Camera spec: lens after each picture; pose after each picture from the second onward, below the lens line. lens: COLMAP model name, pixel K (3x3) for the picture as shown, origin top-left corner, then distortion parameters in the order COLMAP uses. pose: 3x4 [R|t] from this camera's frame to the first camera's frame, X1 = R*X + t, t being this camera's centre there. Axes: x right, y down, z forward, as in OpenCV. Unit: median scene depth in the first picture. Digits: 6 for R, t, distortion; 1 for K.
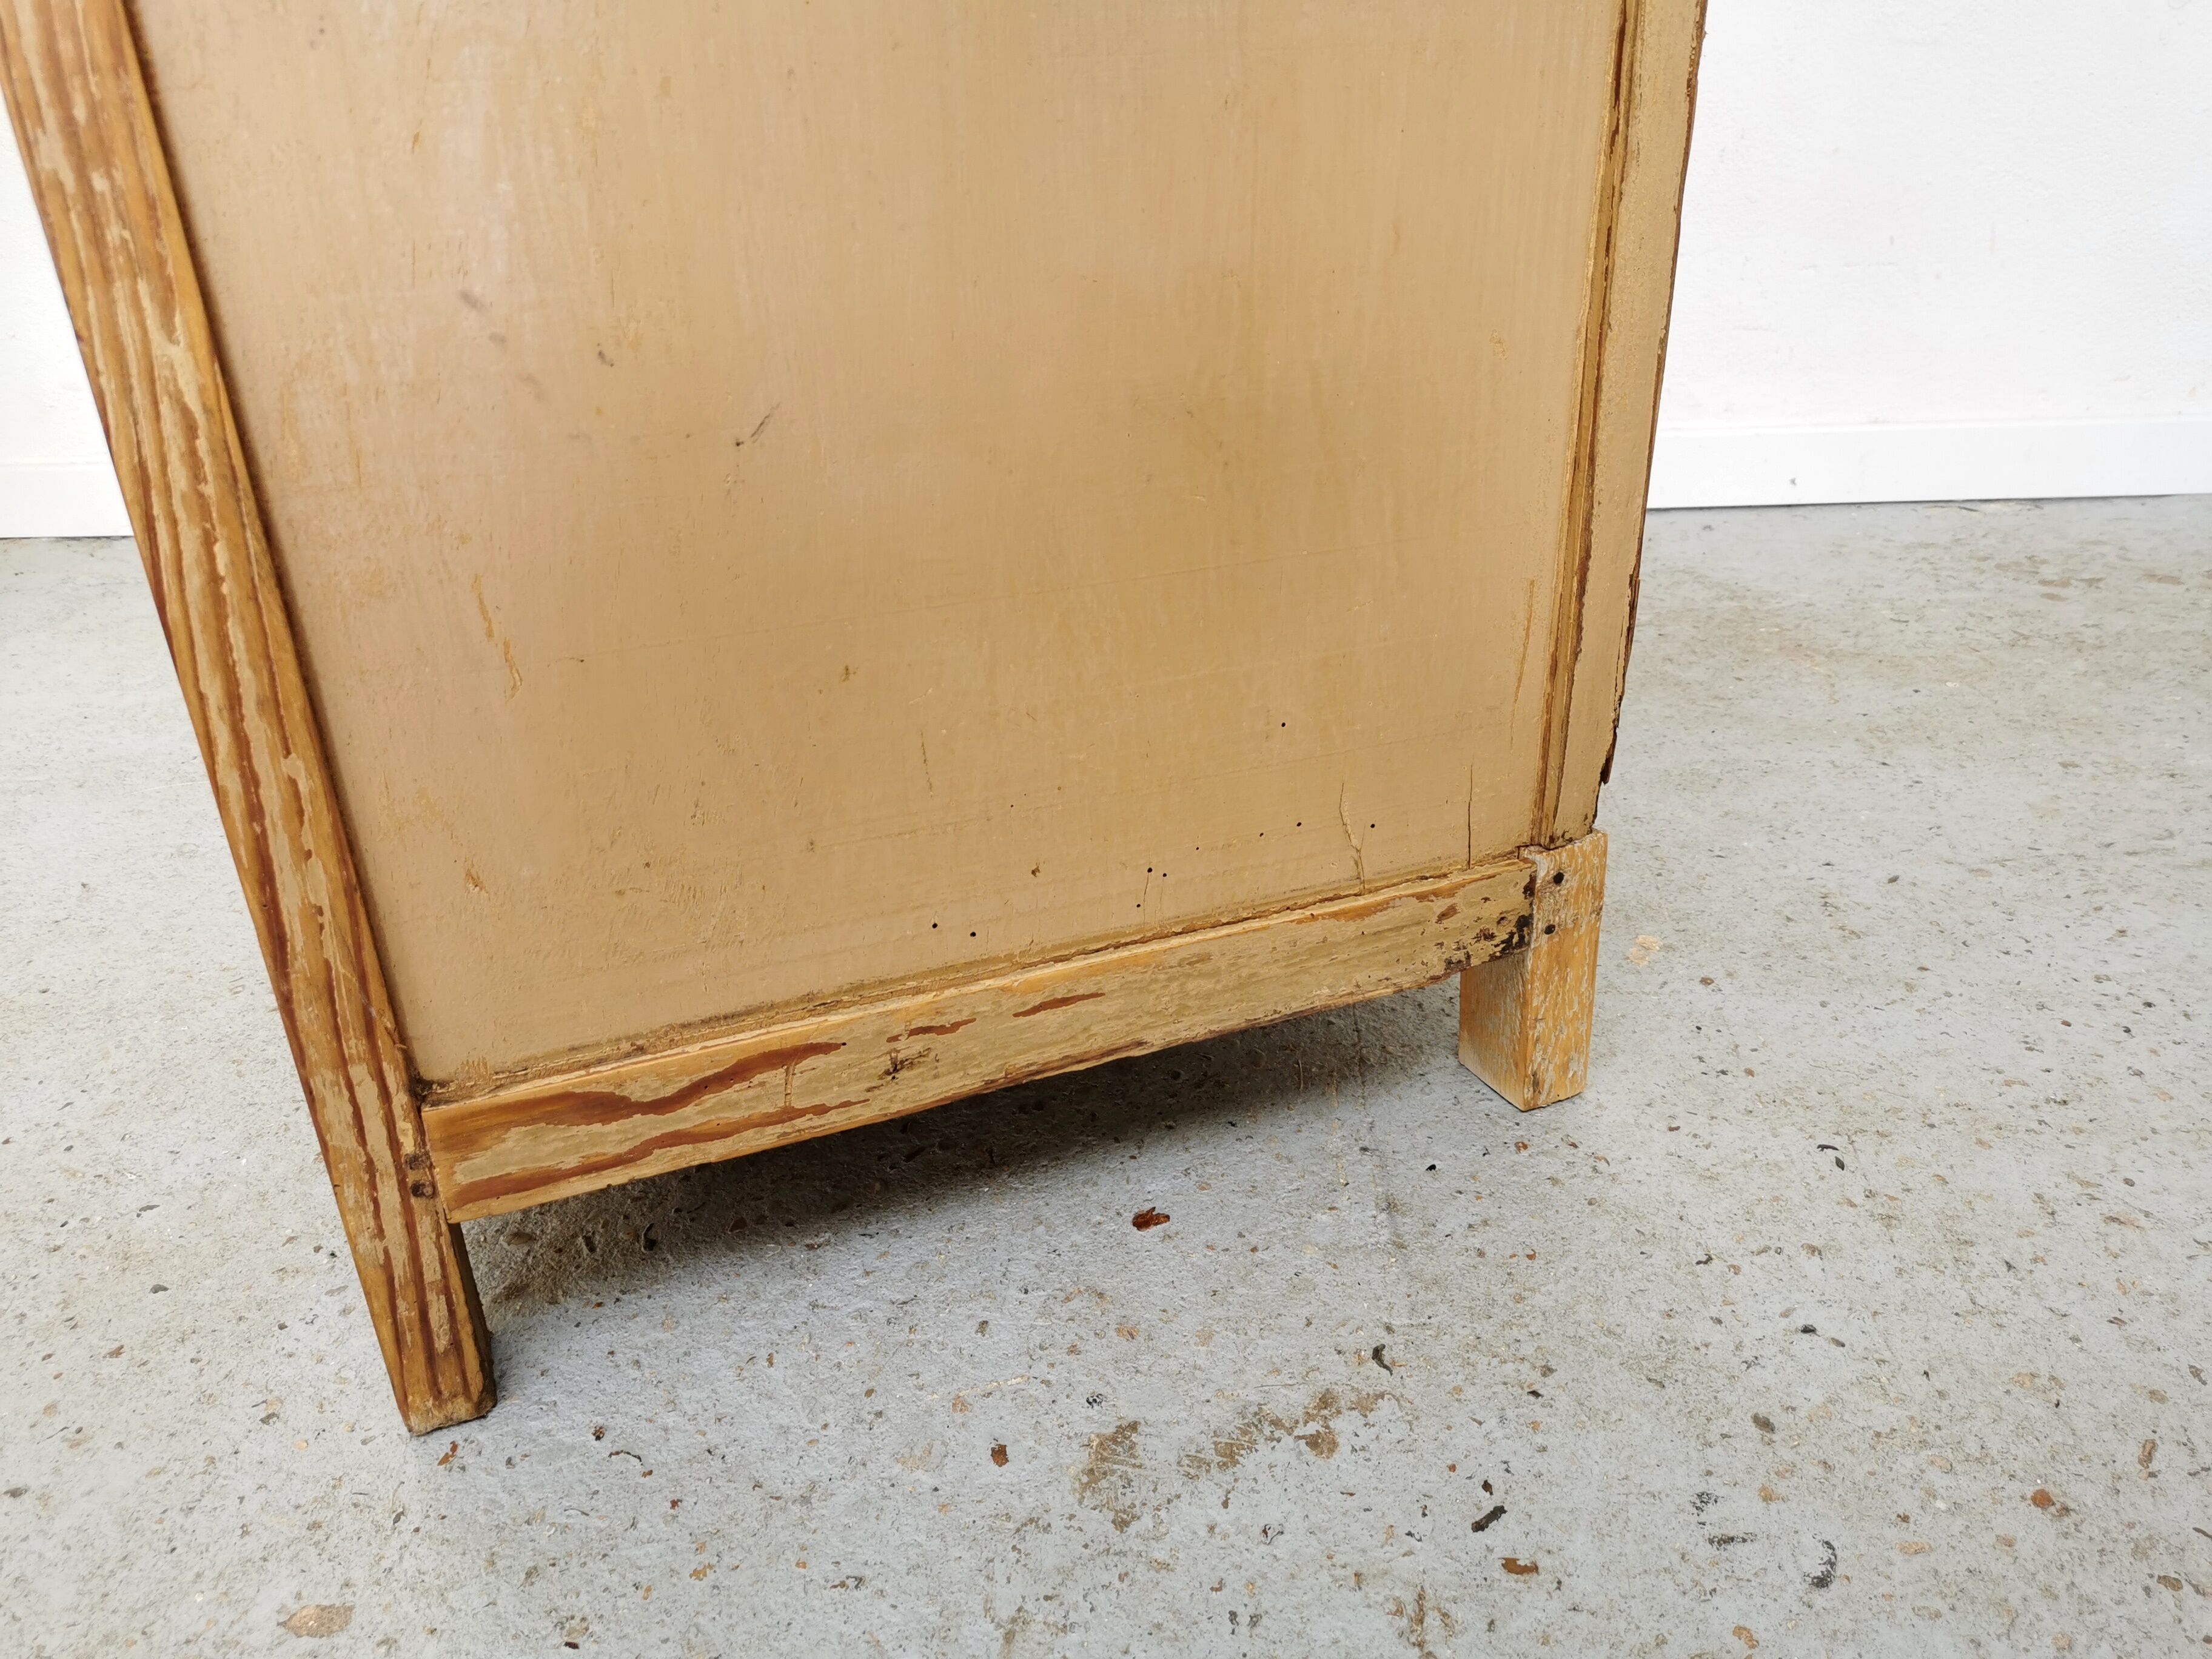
lens RADIAL K [[1701.0, 0, 1103.8], [0, 1701.0, 833.8], [0, 0, 1]] dist [0.063345, -0.060705]
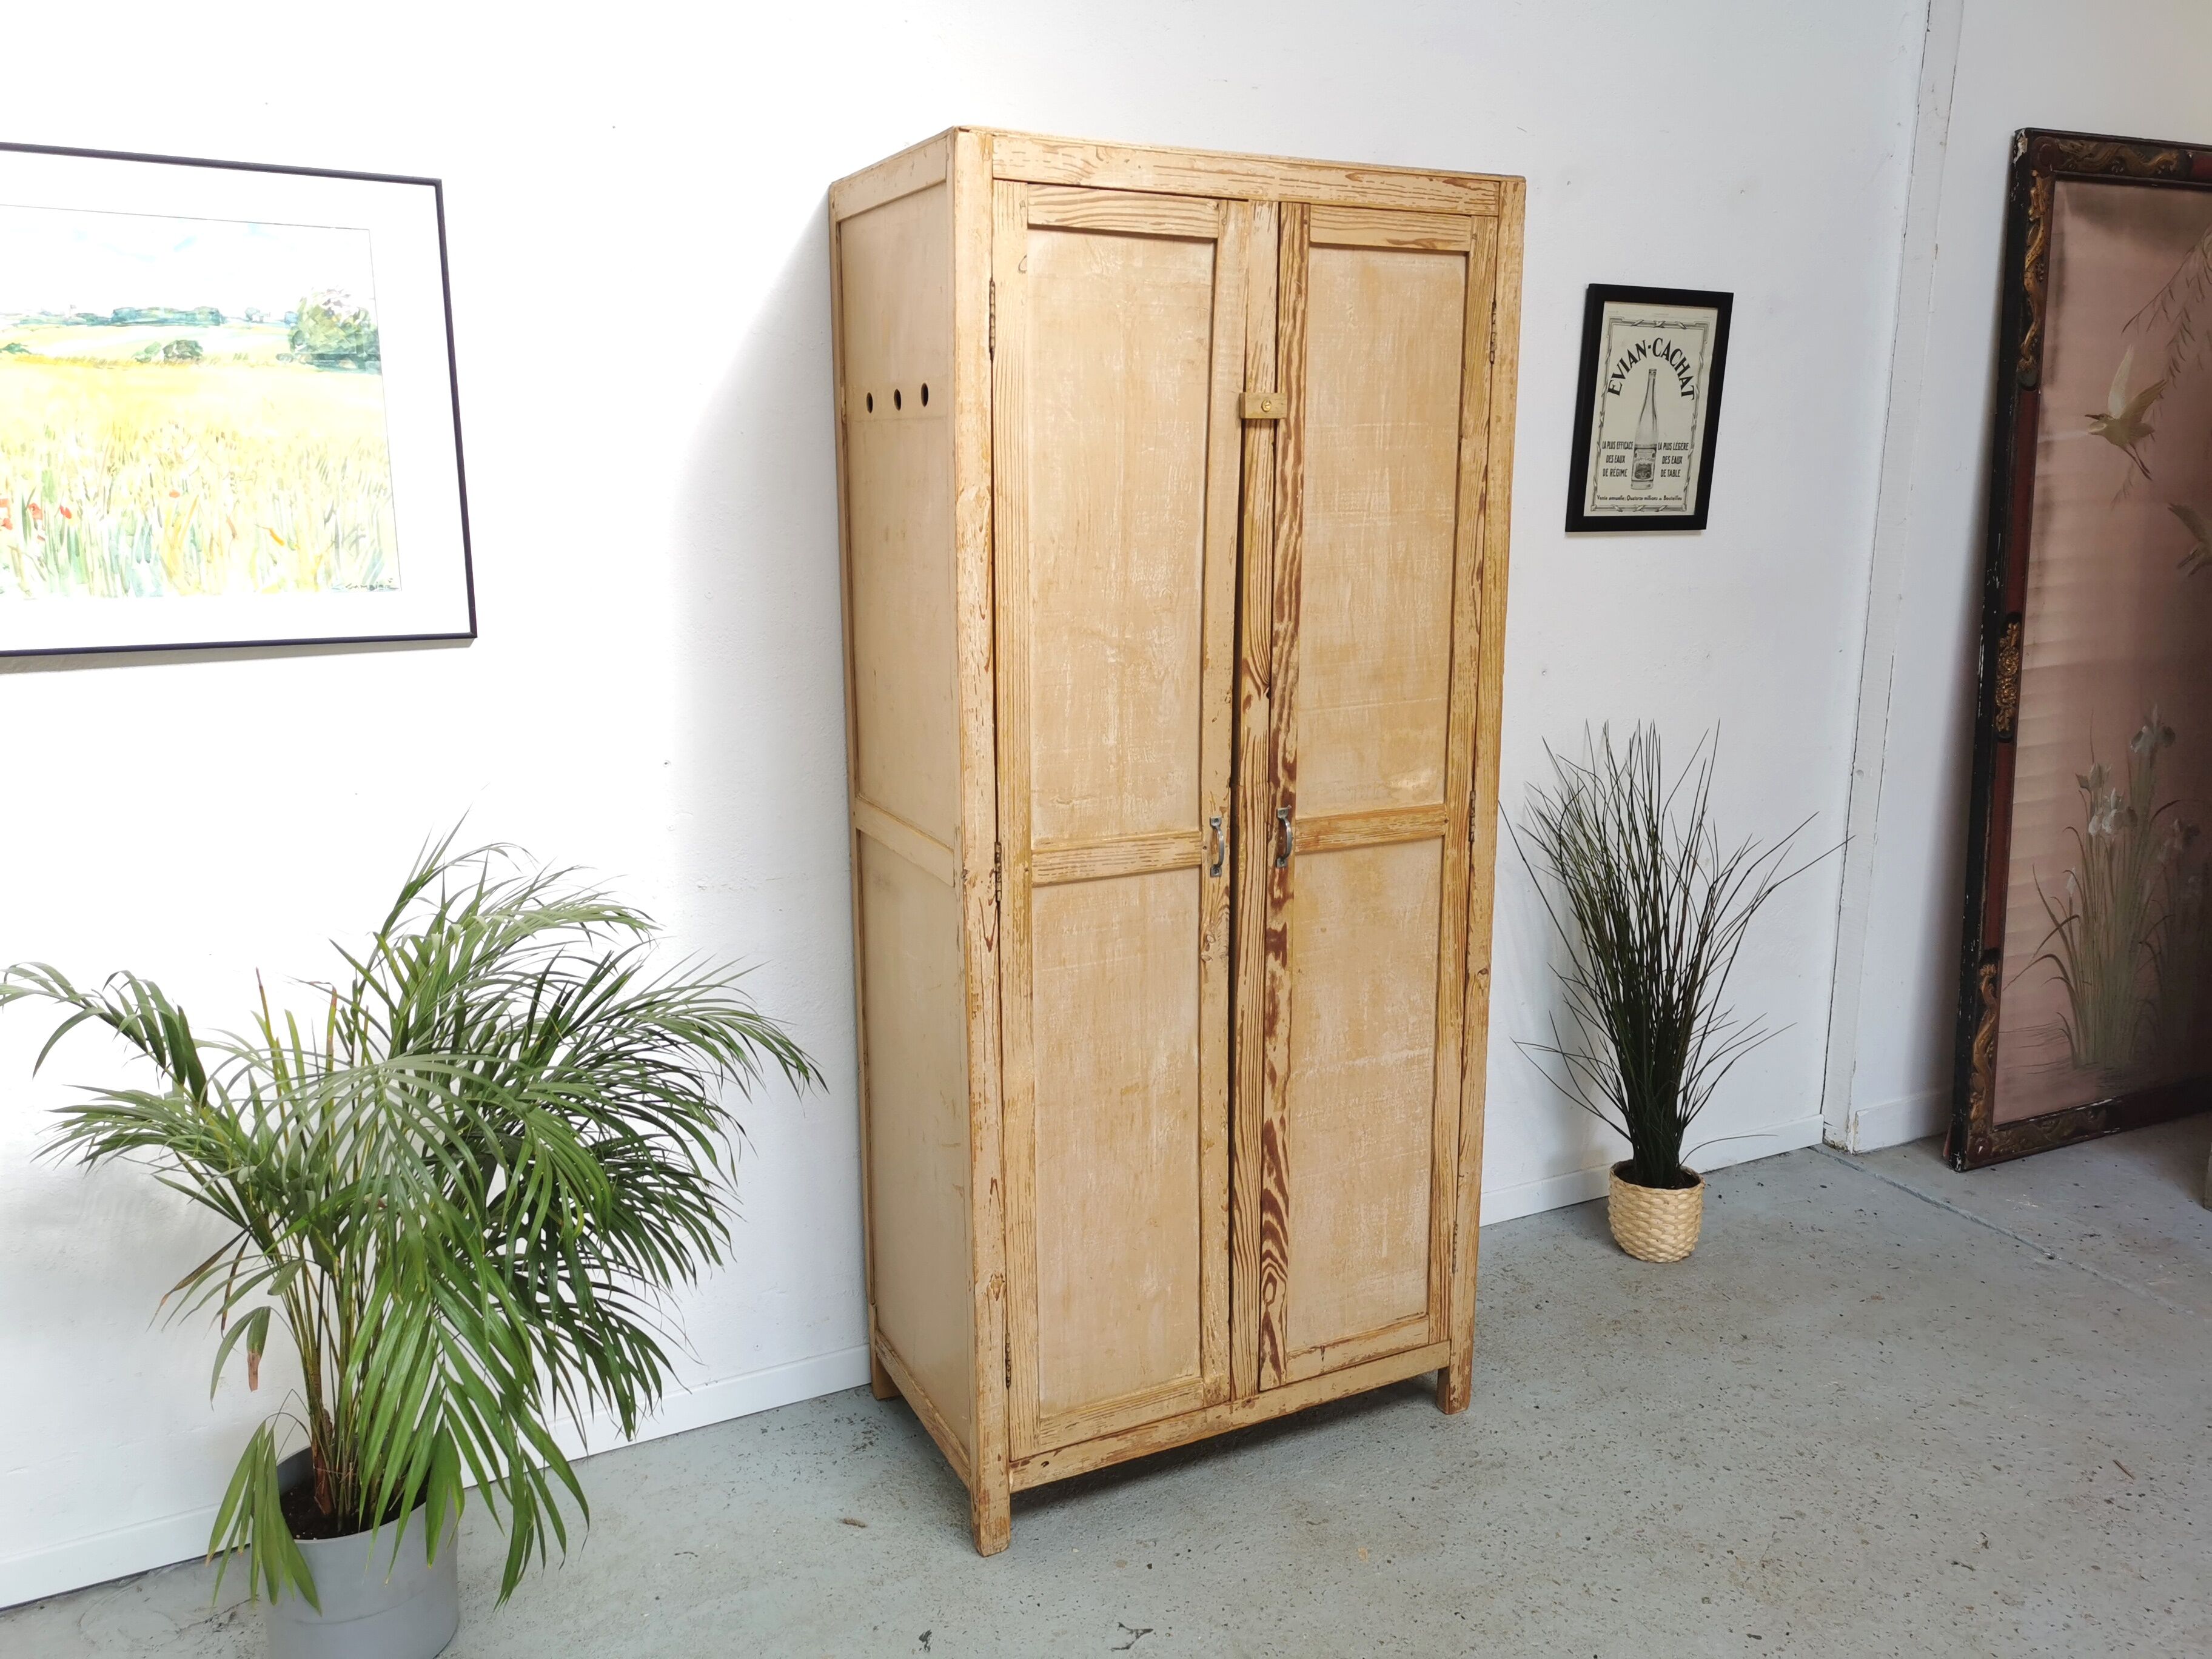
lens RADIAL K [[1701.0, 0, 1104.0], [0, 1701.0, 830.9], [0, 0, 1]] dist [0.063345, -0.060705]
pose [[0.857561, -0.071782, 0.509348, -1.928453], [0.201178, 0.958144, -0.203682, -0.799452], [-0.473409, 0.277140, 0.836109, -2.054215]]
